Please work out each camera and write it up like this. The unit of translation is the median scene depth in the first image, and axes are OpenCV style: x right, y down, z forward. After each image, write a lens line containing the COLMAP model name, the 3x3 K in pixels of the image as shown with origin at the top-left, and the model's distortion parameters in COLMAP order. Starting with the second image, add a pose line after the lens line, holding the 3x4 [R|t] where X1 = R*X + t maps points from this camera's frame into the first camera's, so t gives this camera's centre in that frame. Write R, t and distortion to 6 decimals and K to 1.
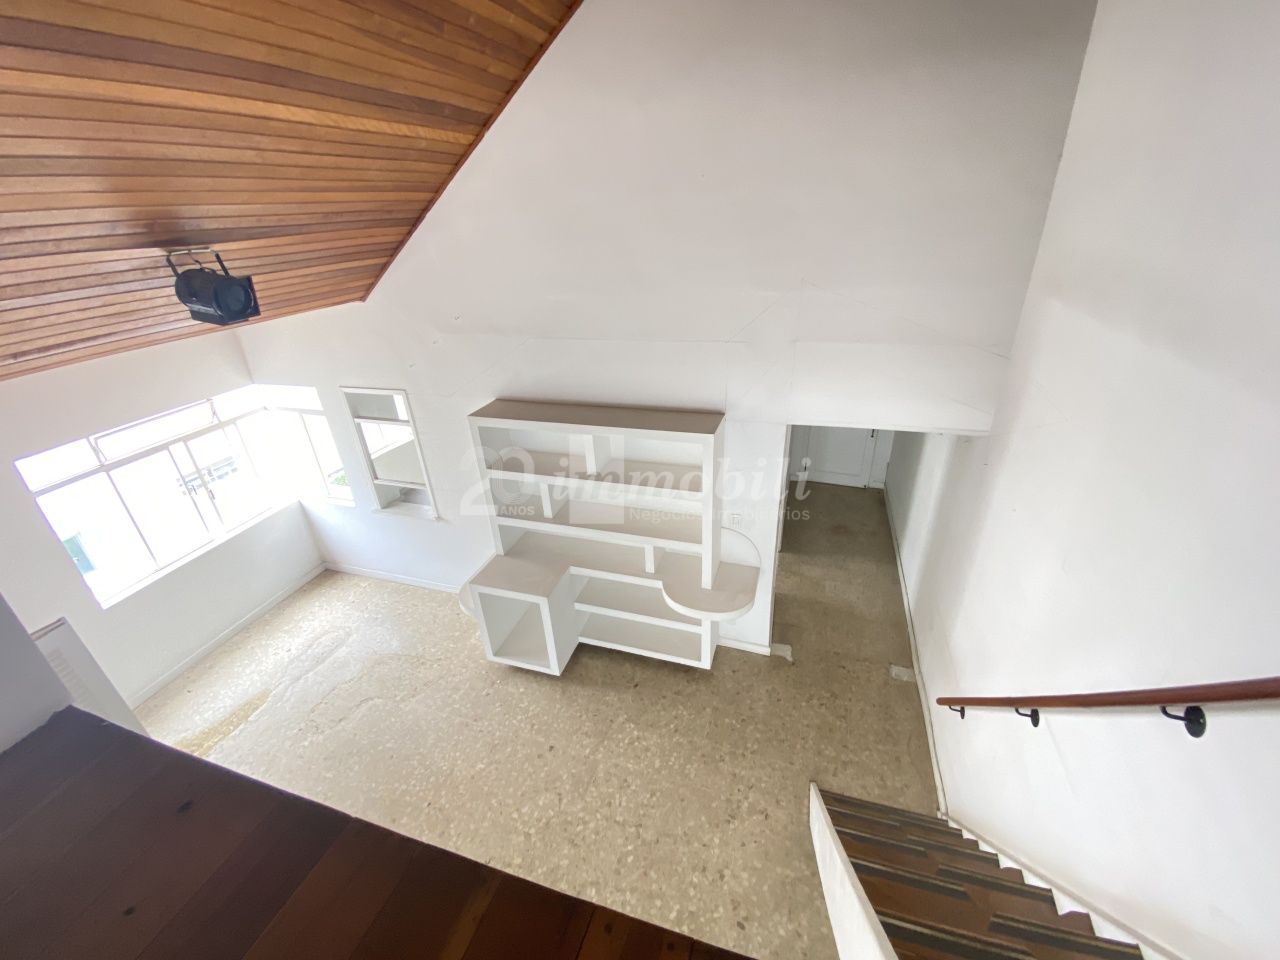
lens RADIAL K [[516.3, 0, 640.0], [0, 516.3, 480.0], [0, 0, 1]] dist [-0.001628, -0.000412]
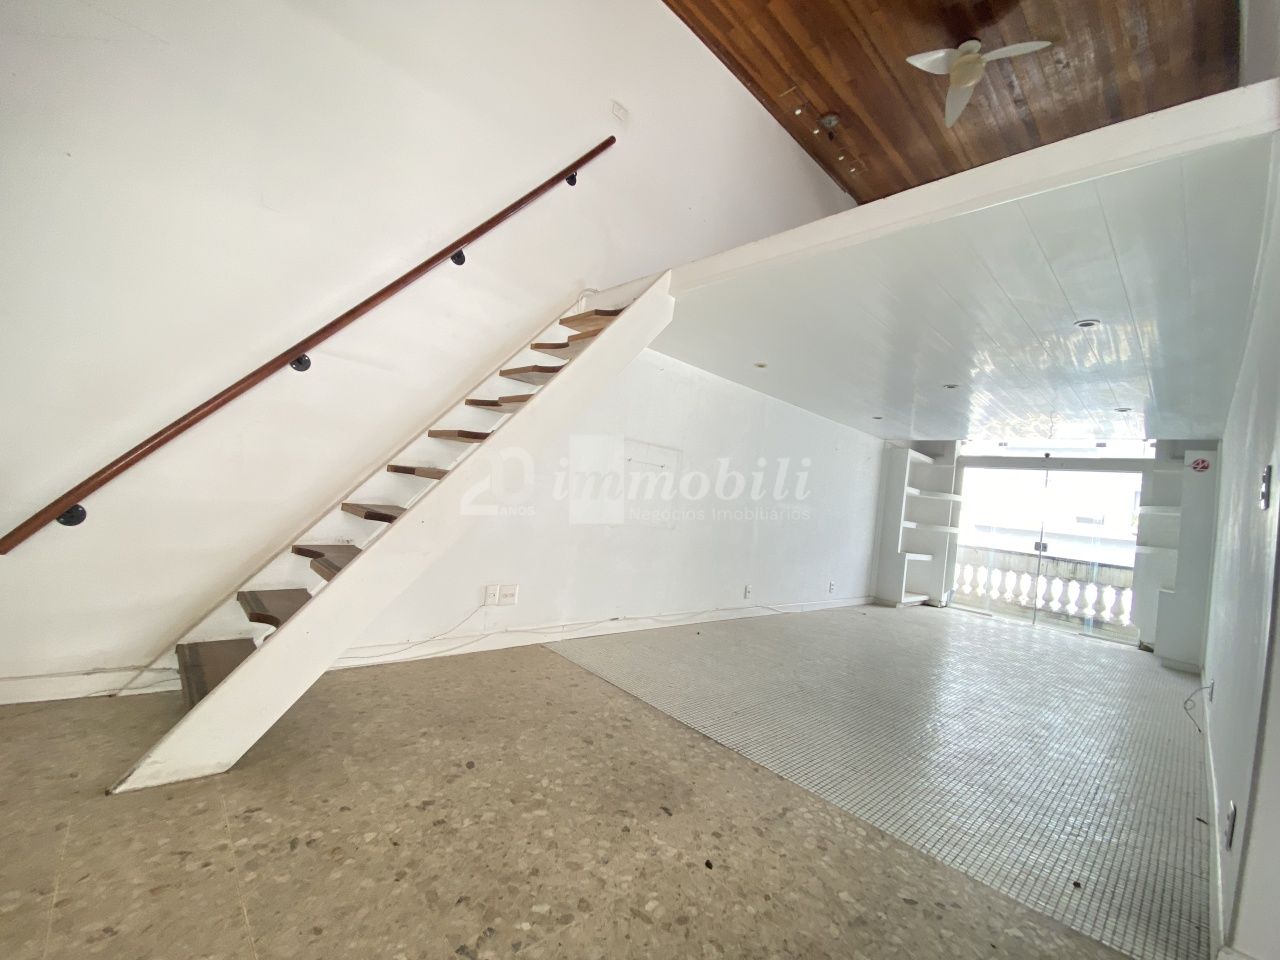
lens RADIAL K [[516.3, 0, 640.0], [0, 516.3, 480.0], [0, 0, 1]] dist [-0.001628, -0.000412]
pose [[-0.877629, -0.025788, 0.478646, -0.267182], [0.157180, 0.927859, 0.338190, 0.306218], [-0.452837, 0.372039, -0.810263, 1.165474]]
